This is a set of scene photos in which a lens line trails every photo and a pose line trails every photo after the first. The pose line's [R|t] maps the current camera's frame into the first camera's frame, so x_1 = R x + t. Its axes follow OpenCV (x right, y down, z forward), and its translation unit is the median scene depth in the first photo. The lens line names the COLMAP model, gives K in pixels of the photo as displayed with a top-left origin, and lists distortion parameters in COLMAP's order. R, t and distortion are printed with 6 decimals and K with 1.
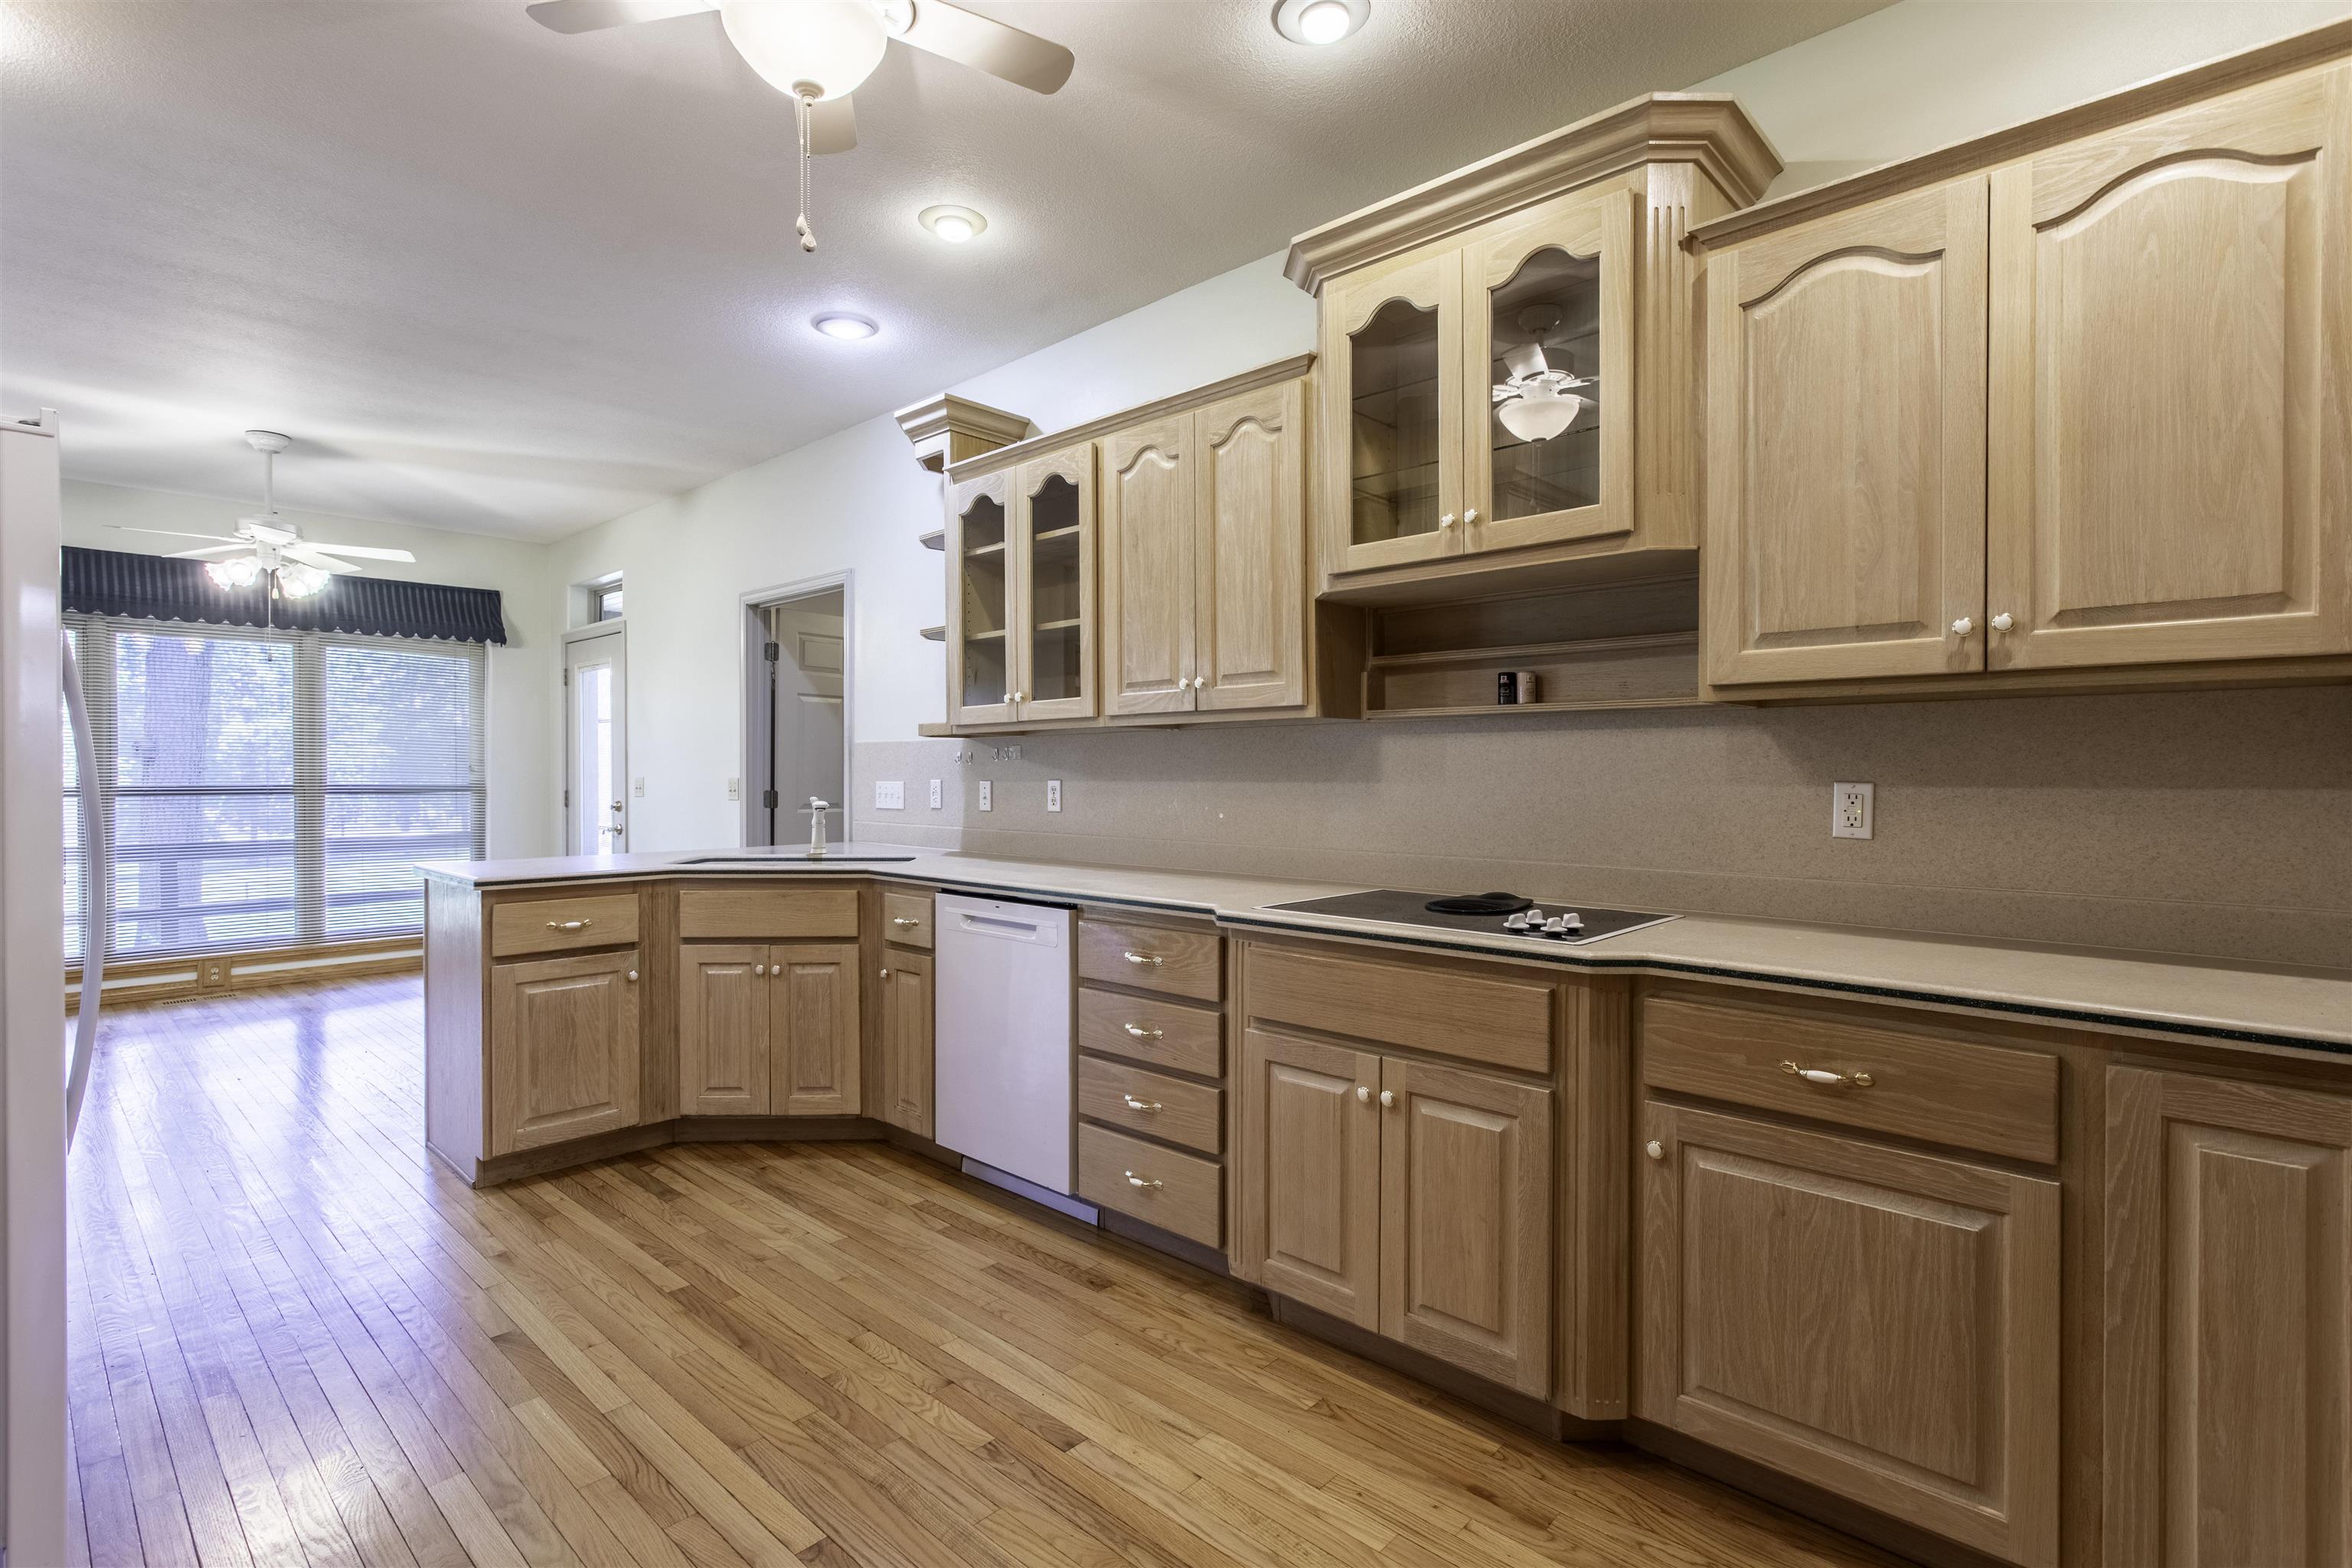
lens RADIAL K [[1105.4, 0, 1163.5], [0, 1105.4, 778.8], [0, 0, 1]] dist [0.001547, 0.000372]
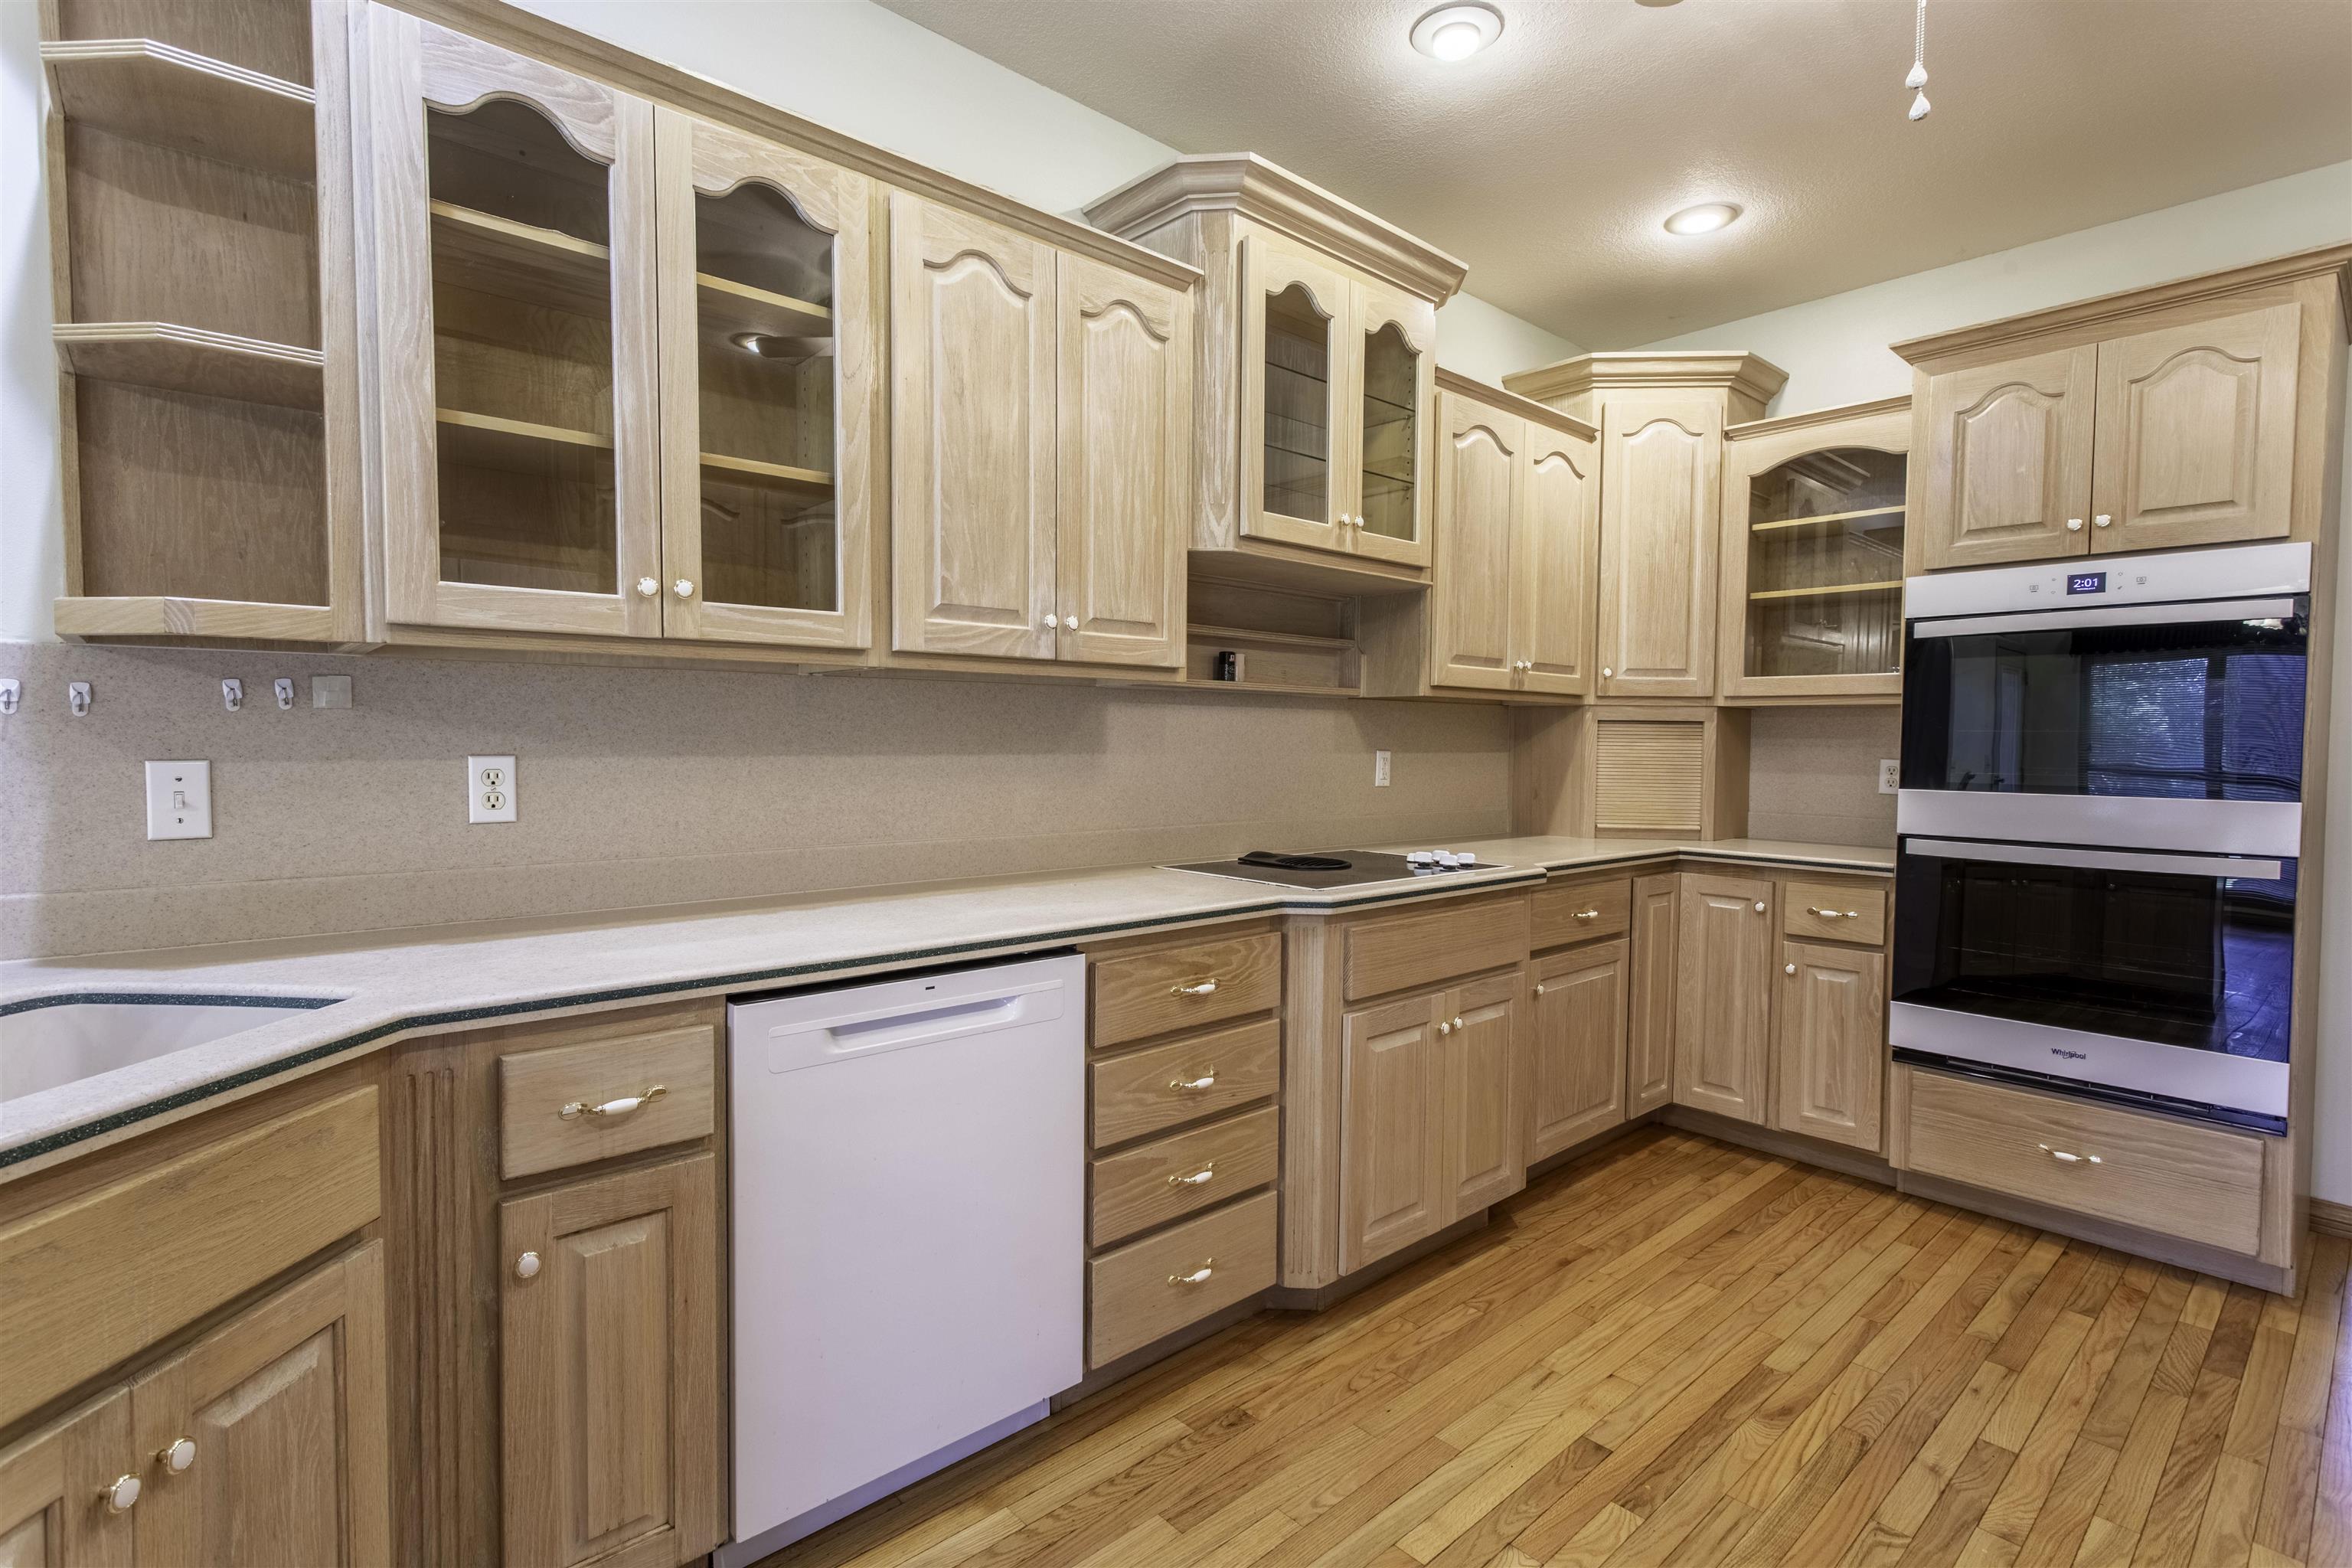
lens RADIAL K [[1105.4, 0, 1163.5], [0, 1105.4, 778.8], [0, 0, 1]] dist [0.001547, 0.000372]
pose [[0.094544, -0.034804, 0.994912, -0.746070], [-0.001375, 0.999383, 0.035091, -0.008581], [-0.995520, -0.004685, 0.094438, 0.909535]]
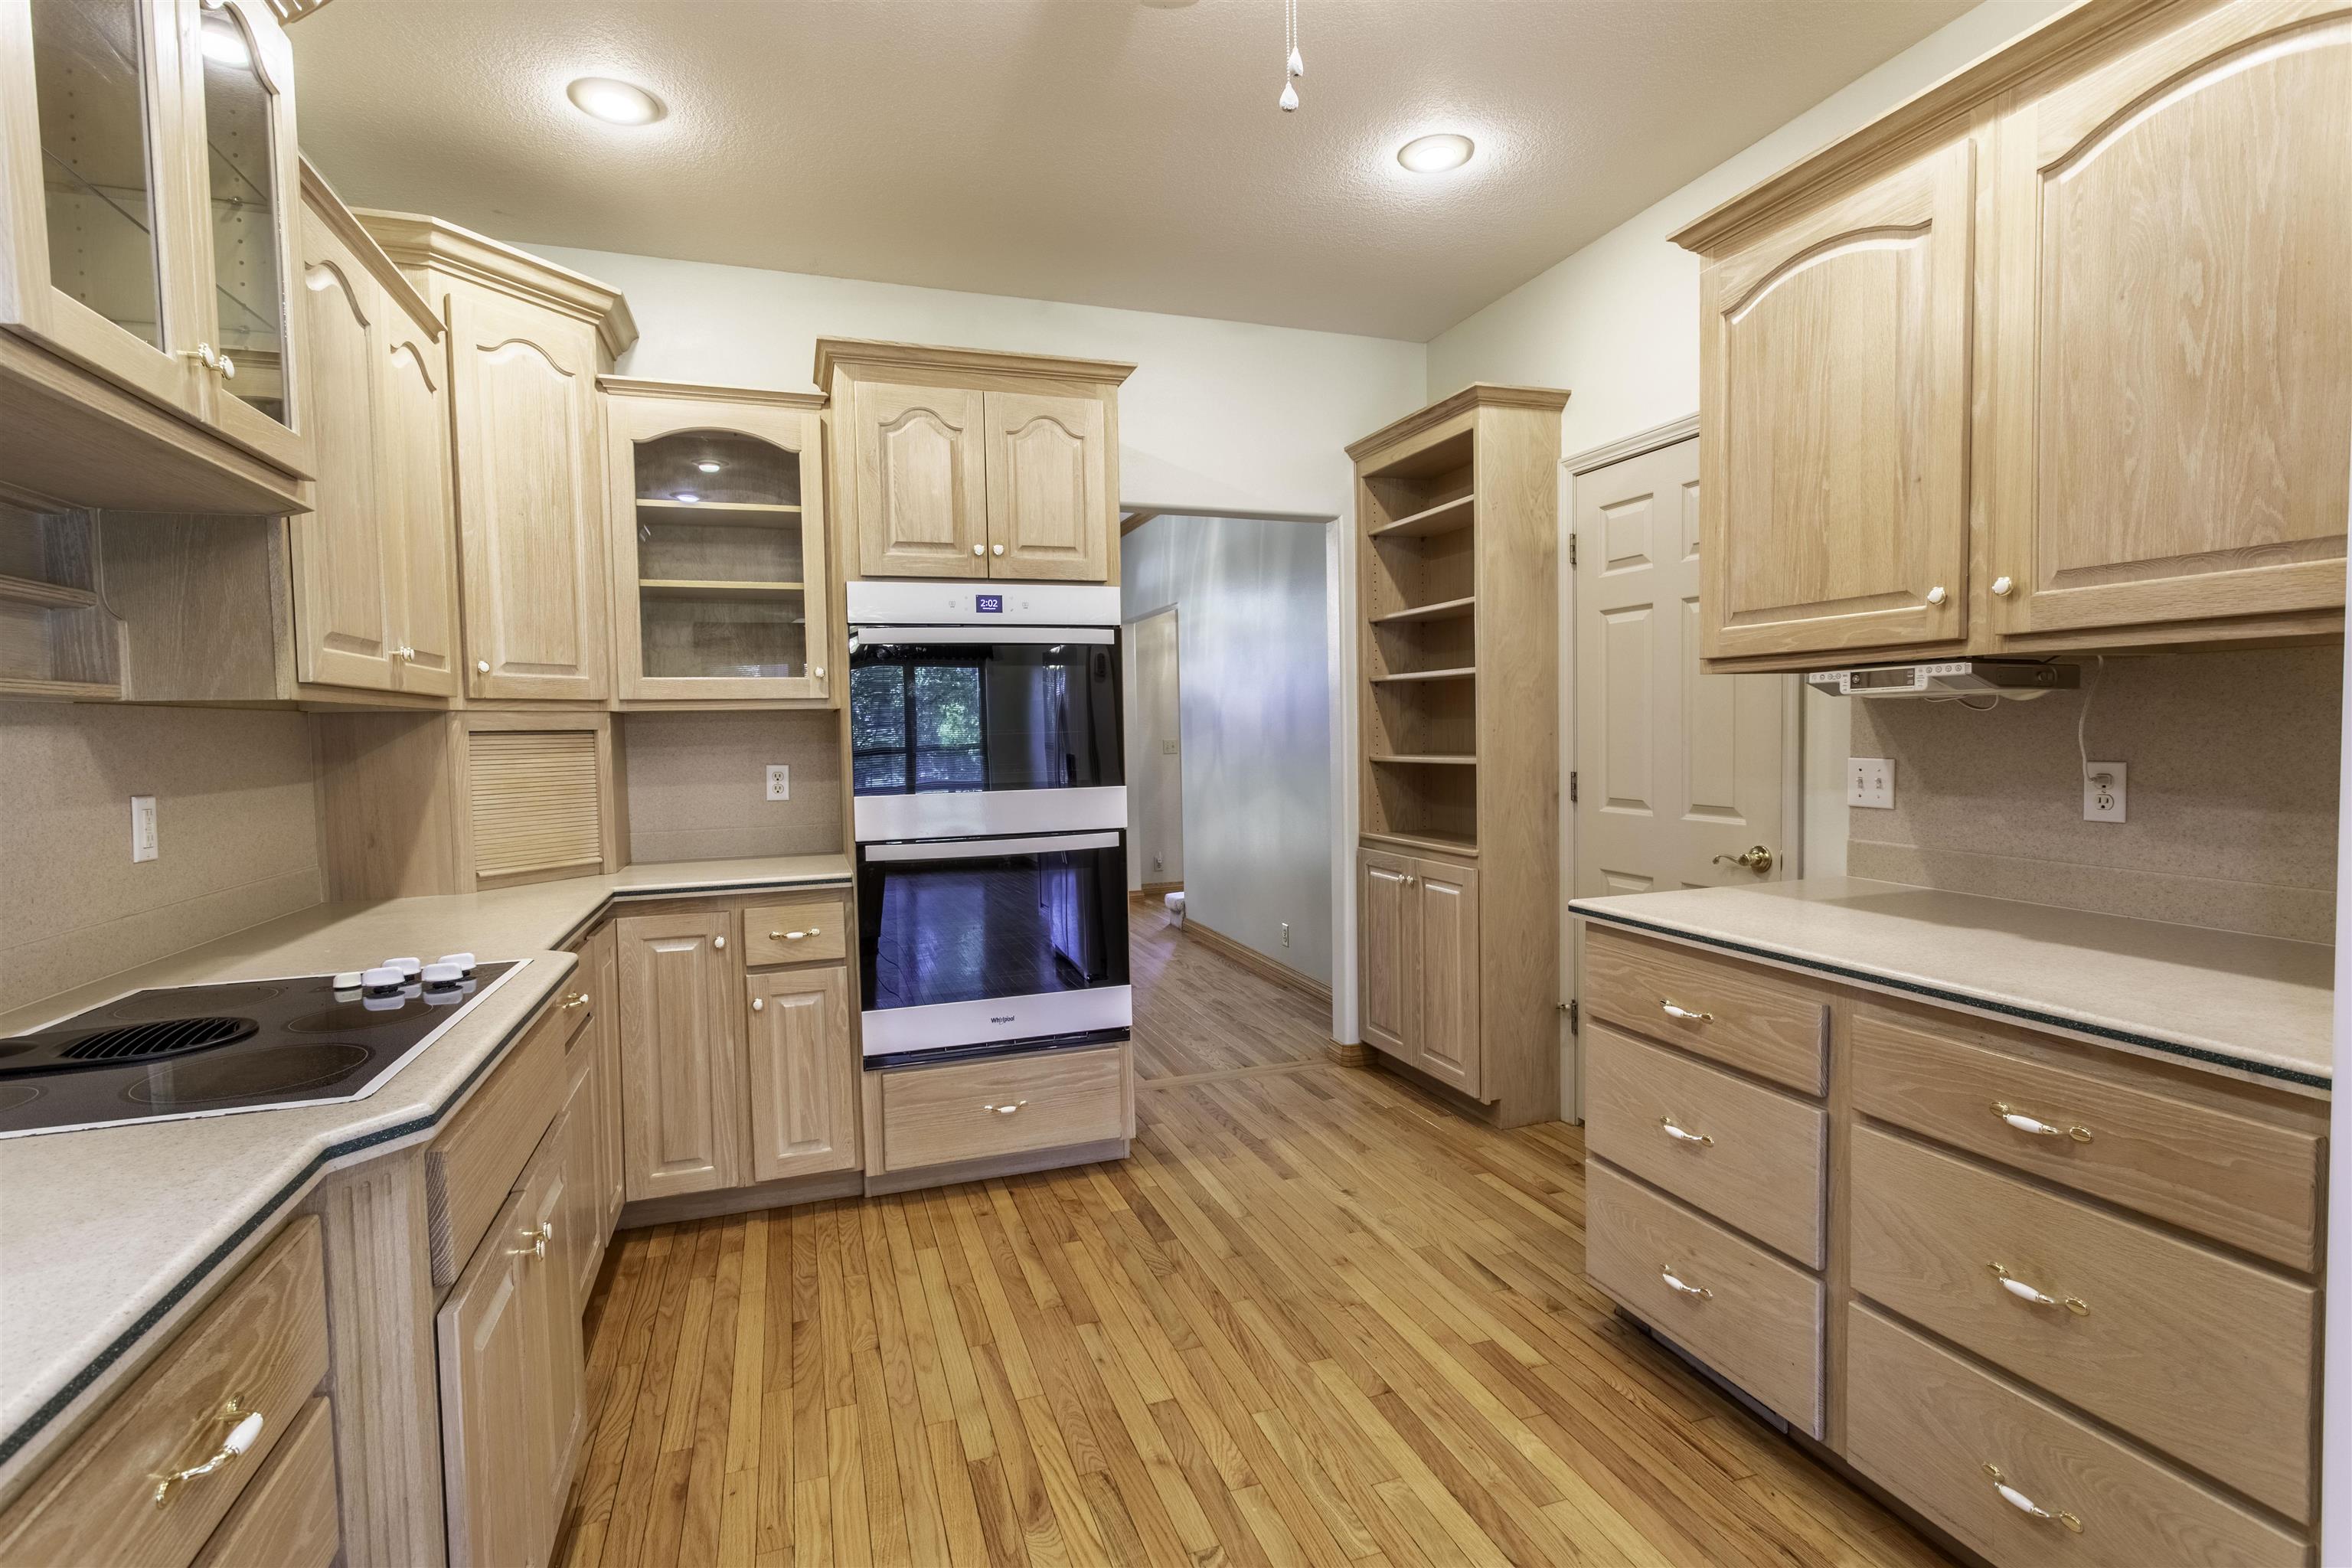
lens RADIAL K [[1105.4, 0, 1163.5], [0, 1105.4, 778.8], [0, 0, 1]] dist [0.001547, 0.000372]
pose [[-0.881765, -0.004795, 0.471665, -0.378463], [0.024505, 0.998132, 0.055959, -0.030254], [-0.471052, 0.060901, -0.880001, 1.083594]]
